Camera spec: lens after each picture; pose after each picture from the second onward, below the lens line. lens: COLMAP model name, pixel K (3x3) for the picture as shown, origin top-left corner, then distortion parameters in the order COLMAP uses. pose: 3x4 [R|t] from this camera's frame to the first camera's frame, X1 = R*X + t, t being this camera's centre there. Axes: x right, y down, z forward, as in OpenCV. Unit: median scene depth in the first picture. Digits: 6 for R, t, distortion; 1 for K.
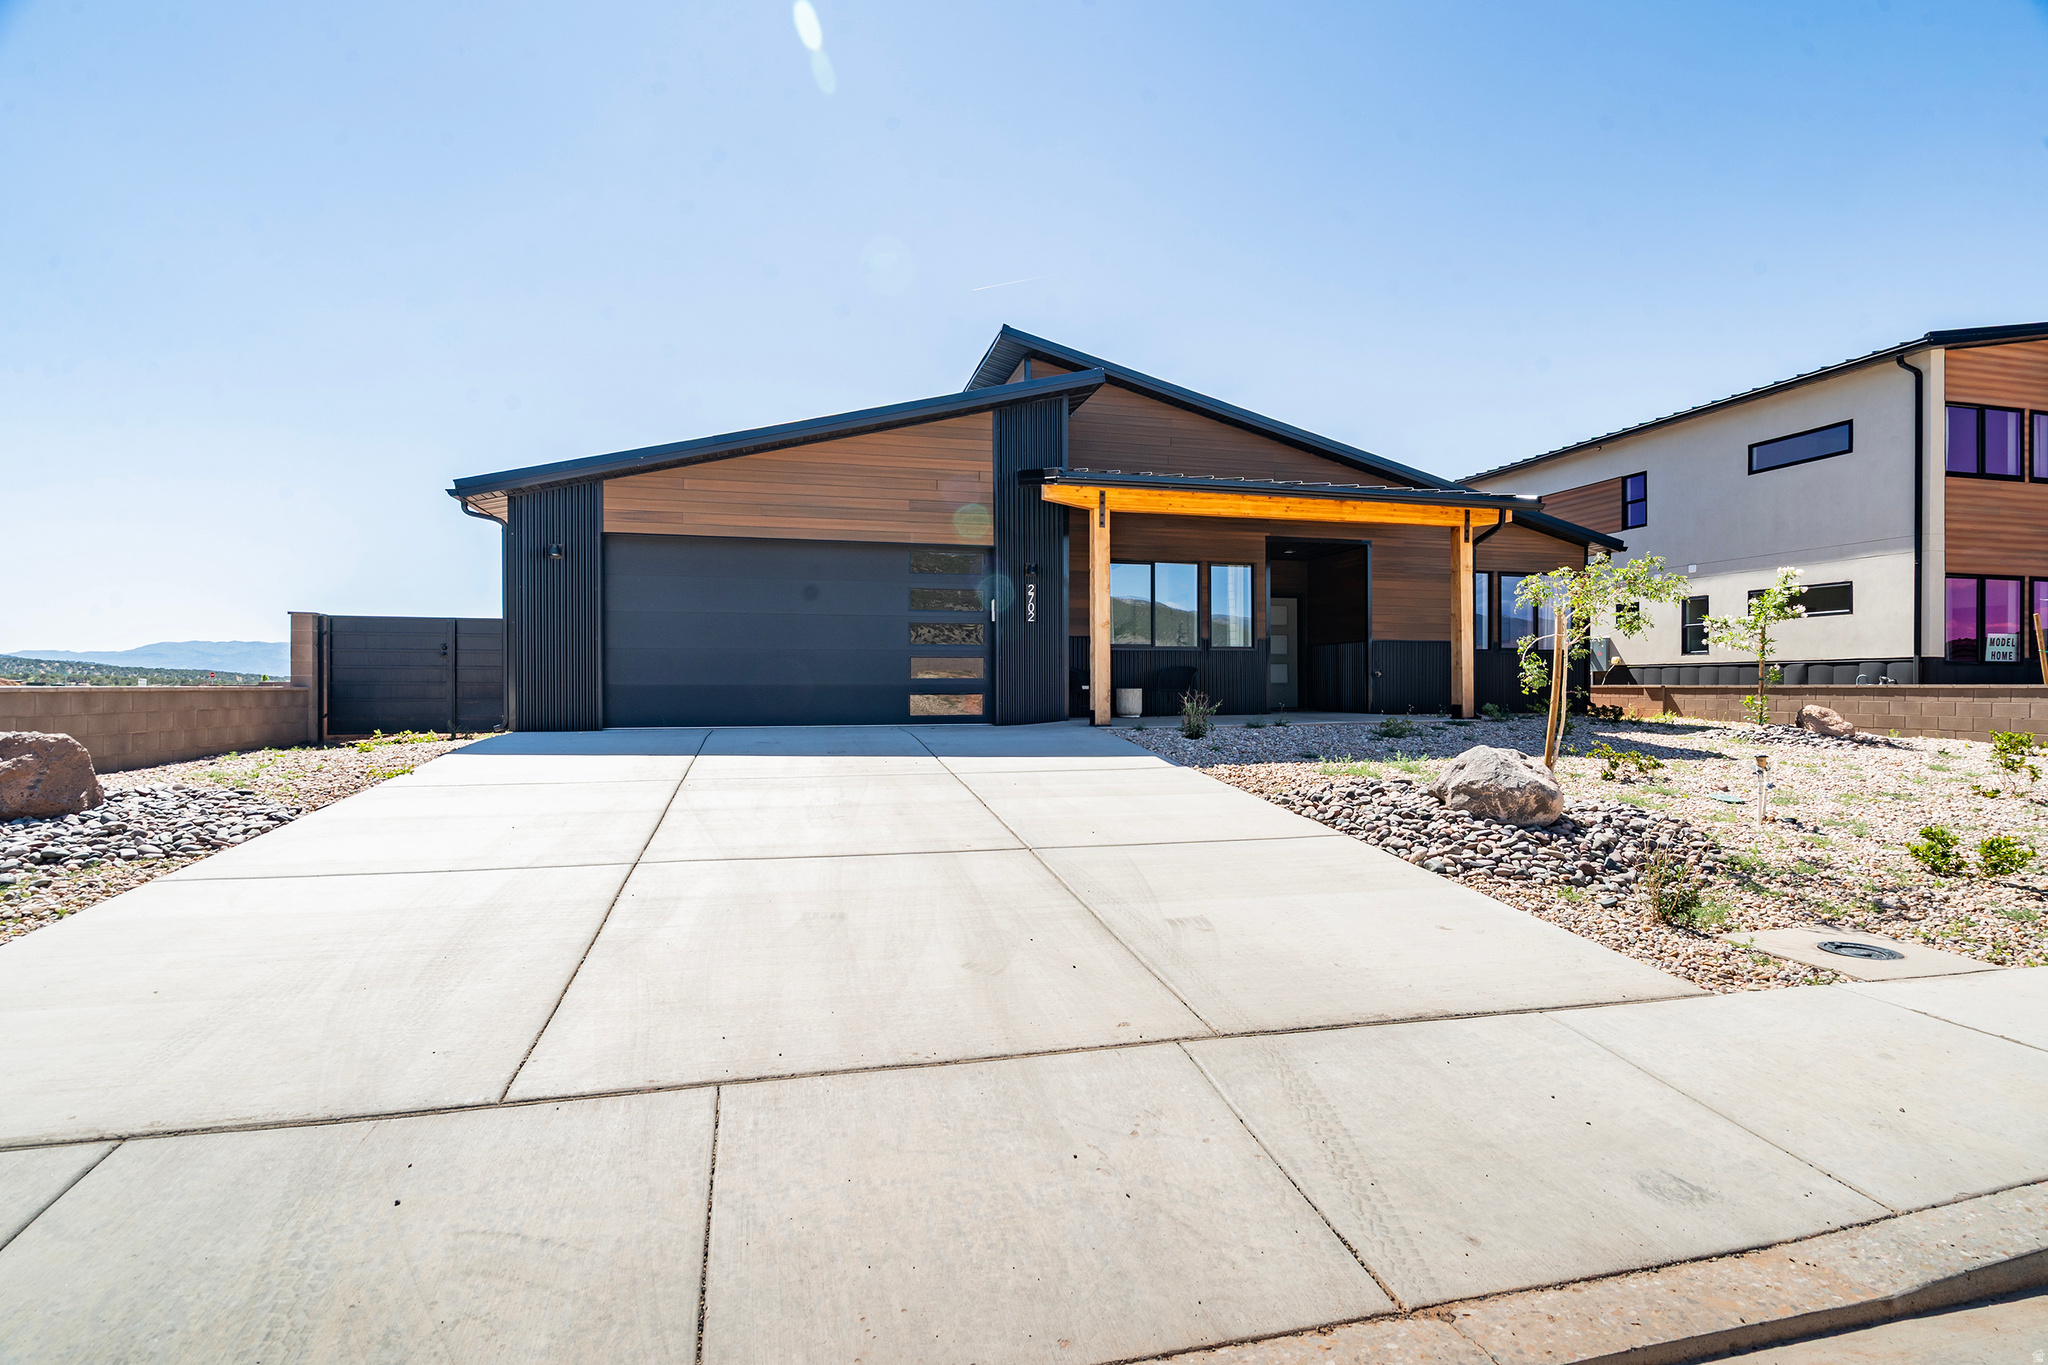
lens RADIAL K [[962.2, 0, 1024.0], [0, 962.2, 682.5], [0, 0, 1]] dist [-0.002142, -0.000468]
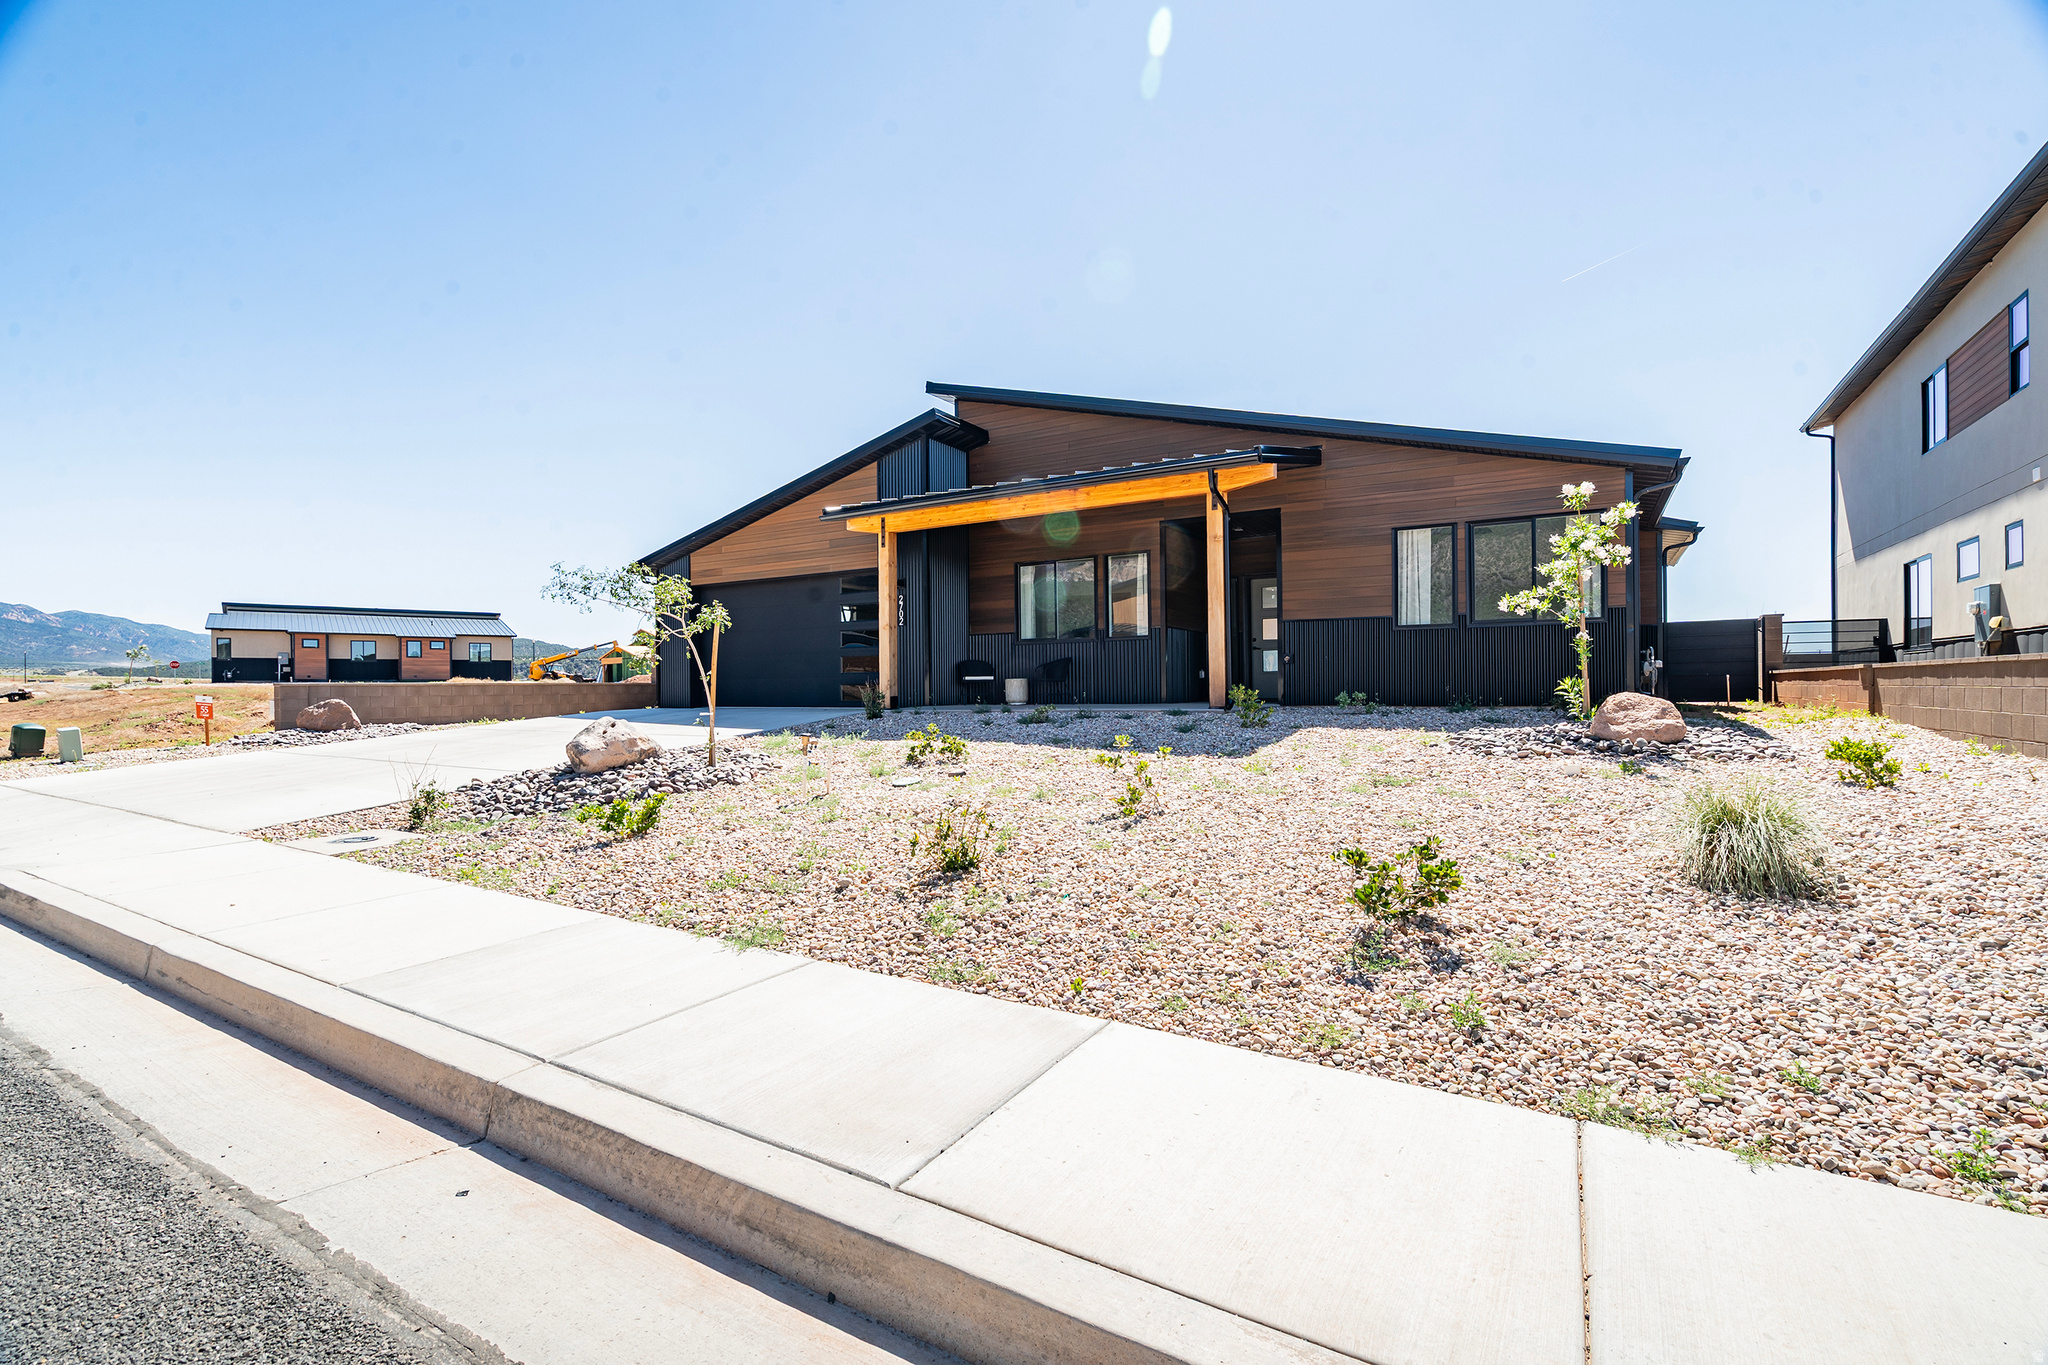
lens RADIAL K [[962.2, 0, 1024.0], [0, 962.2, 682.5], [0, 0, 1]] dist [-0.002142, -0.000468]
pose [[0.691642, -0.004284, -0.722228, 0.894011], [0.015239, 0.999846, 0.008663, 0.001431], [0.722080, -0.016998, 0.691601, 0.231766]]
